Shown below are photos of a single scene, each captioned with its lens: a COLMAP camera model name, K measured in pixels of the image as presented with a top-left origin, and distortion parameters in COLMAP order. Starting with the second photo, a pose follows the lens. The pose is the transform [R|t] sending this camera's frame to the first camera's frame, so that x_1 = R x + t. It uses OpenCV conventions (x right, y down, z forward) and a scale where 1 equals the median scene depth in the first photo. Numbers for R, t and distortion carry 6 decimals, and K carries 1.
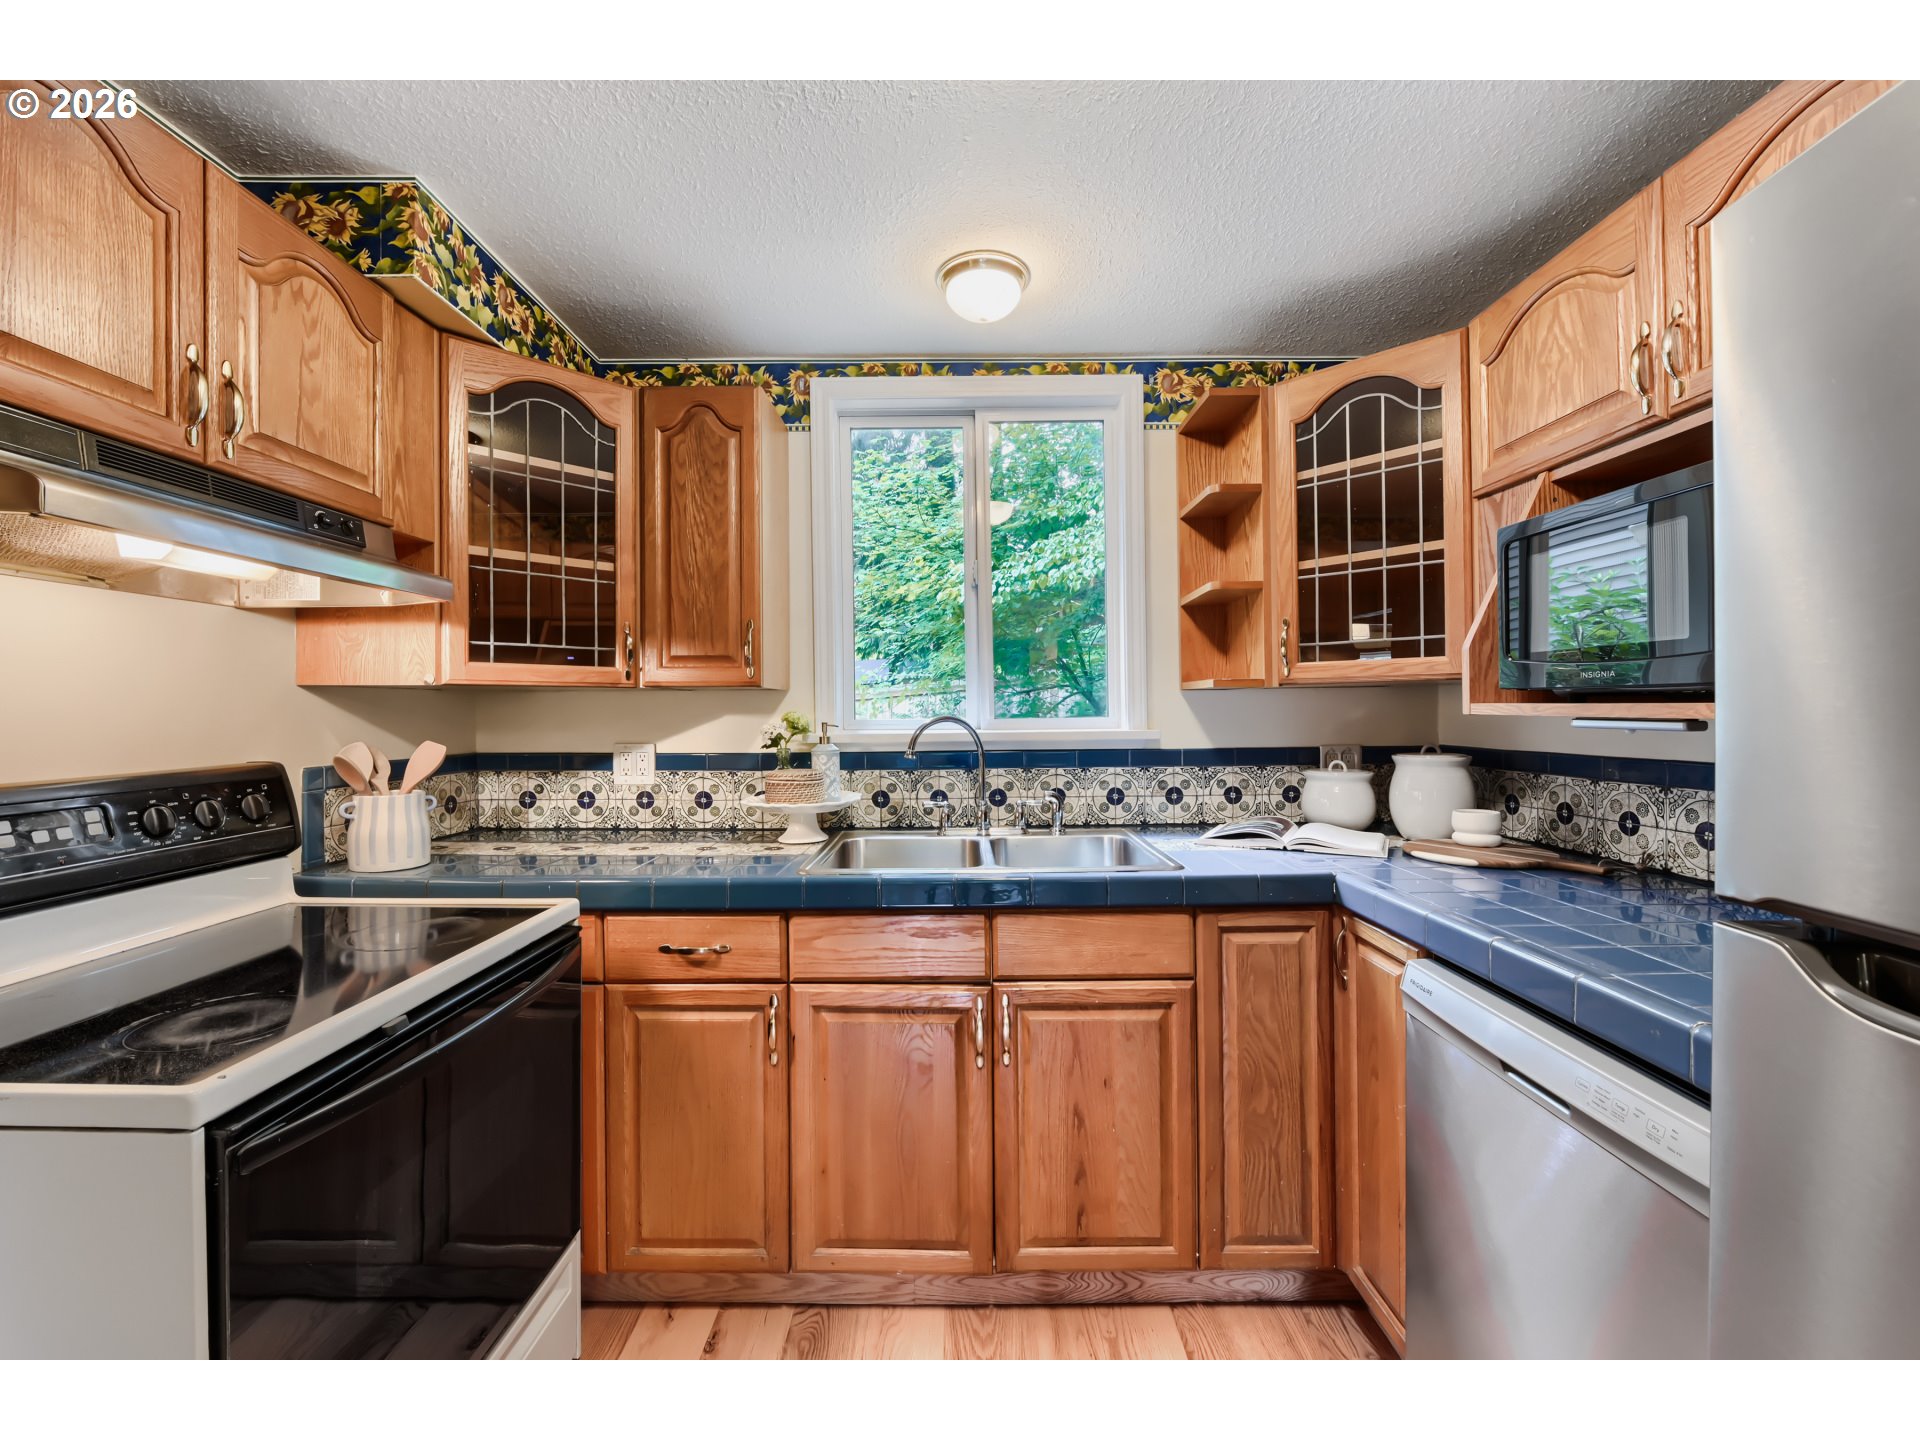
lens RADIAL K [[764.4, 0, 960.2], [0, 764.4, 712.2], [0, 0, 1]] dist [-0.001572, -0.000235]
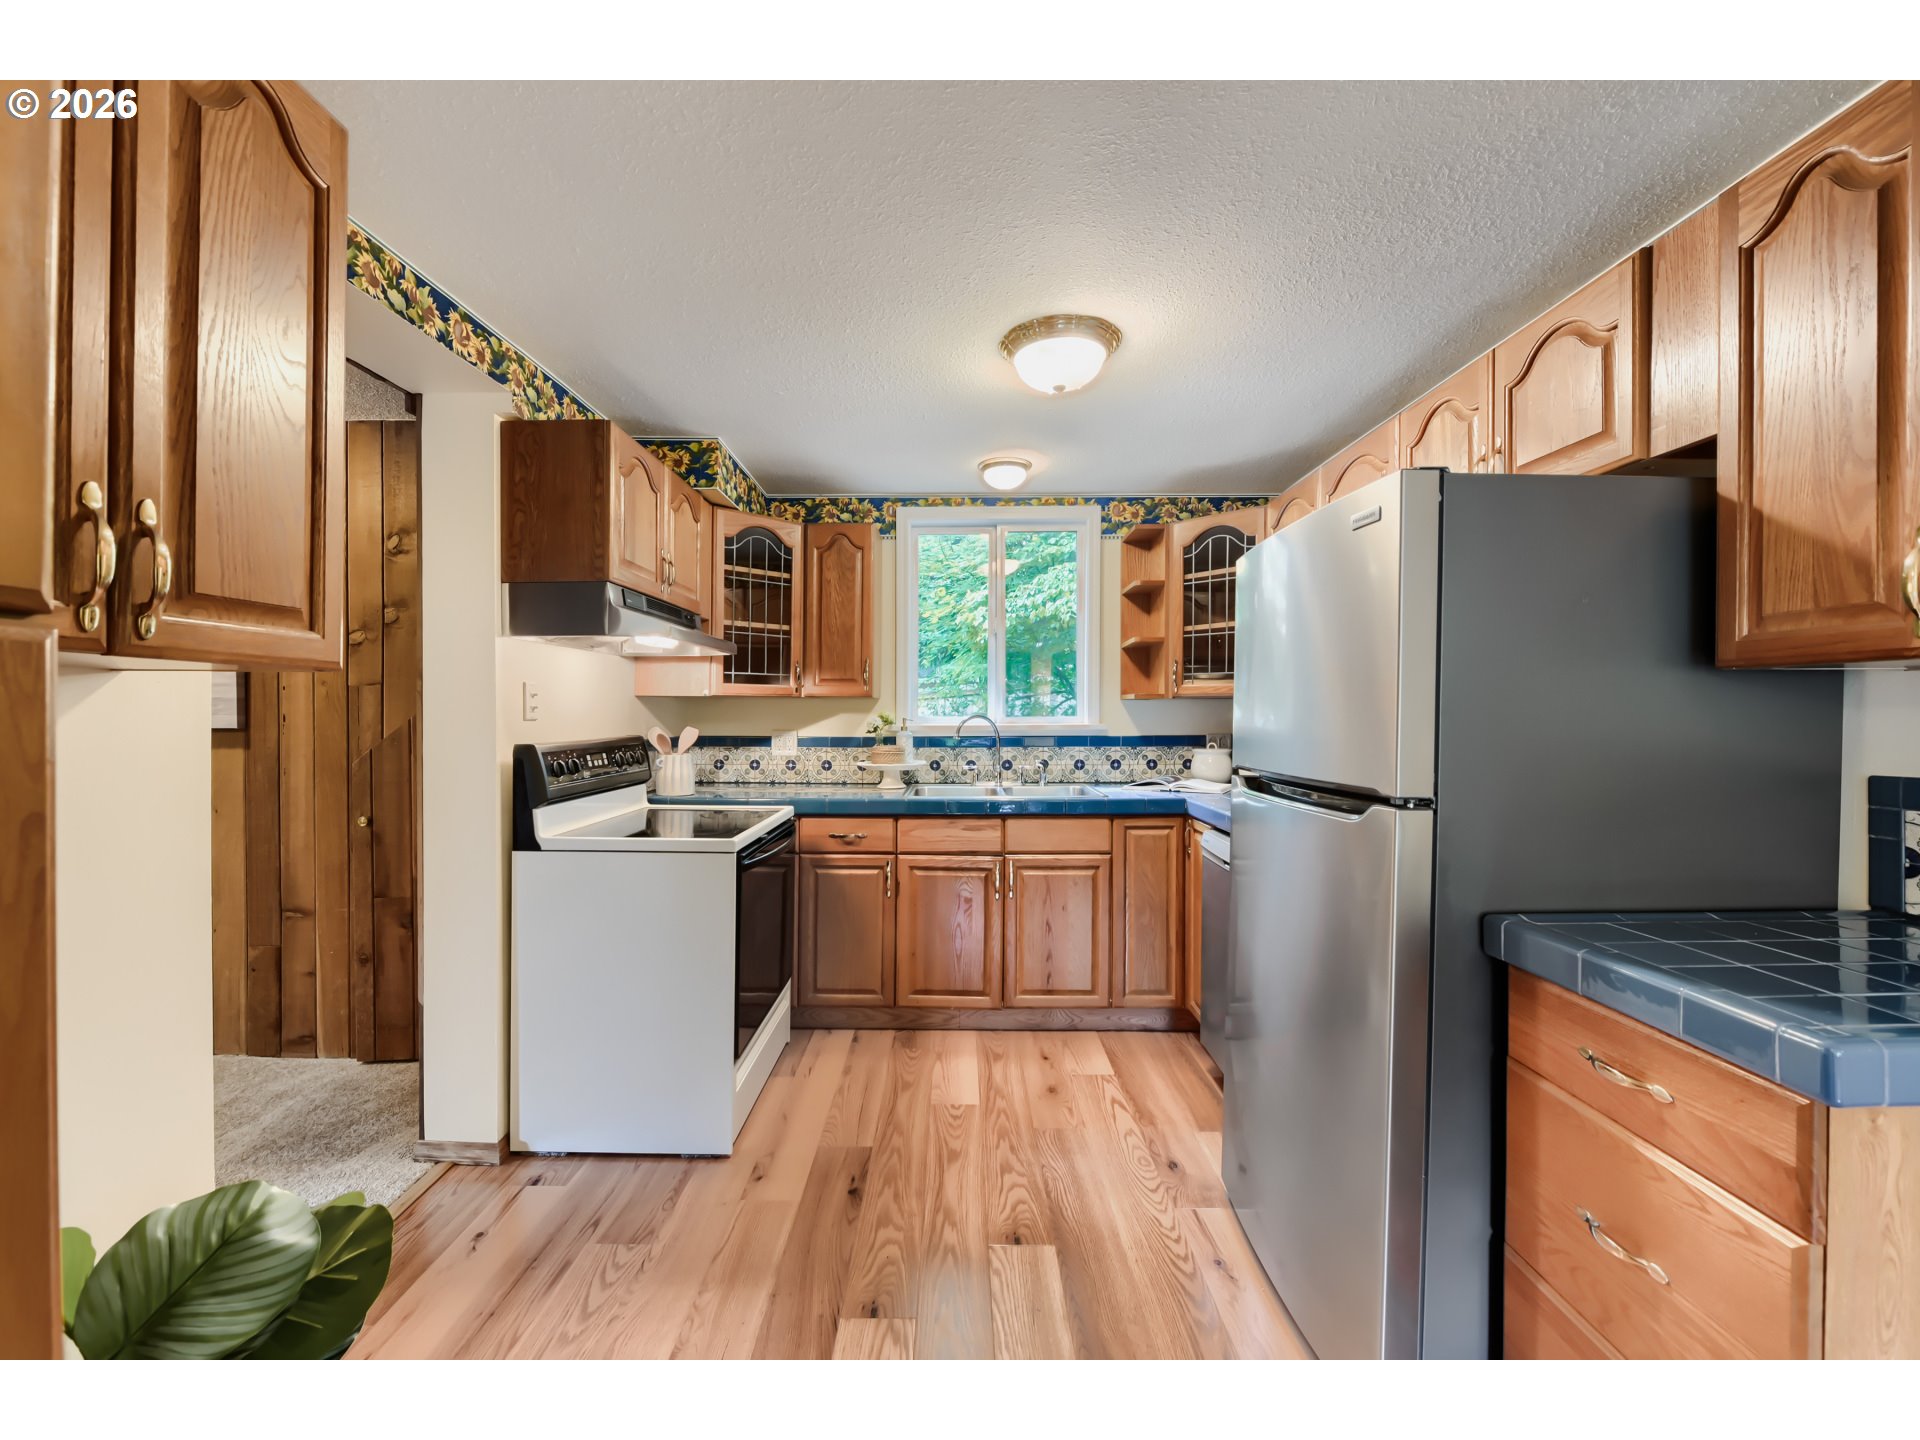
lens RADIAL K [[764.4, 0, 920.1], [0, 764.4, 779.5], [0, 0, 1]] dist [-0.001572, -0.000235]
pose [[0.998526, 0.010816, -0.053183, -0.060594], [-0.006321, 0.996447, 0.083979, 0.007813], [0.053903, -0.083519, 0.995047, -0.783084]]
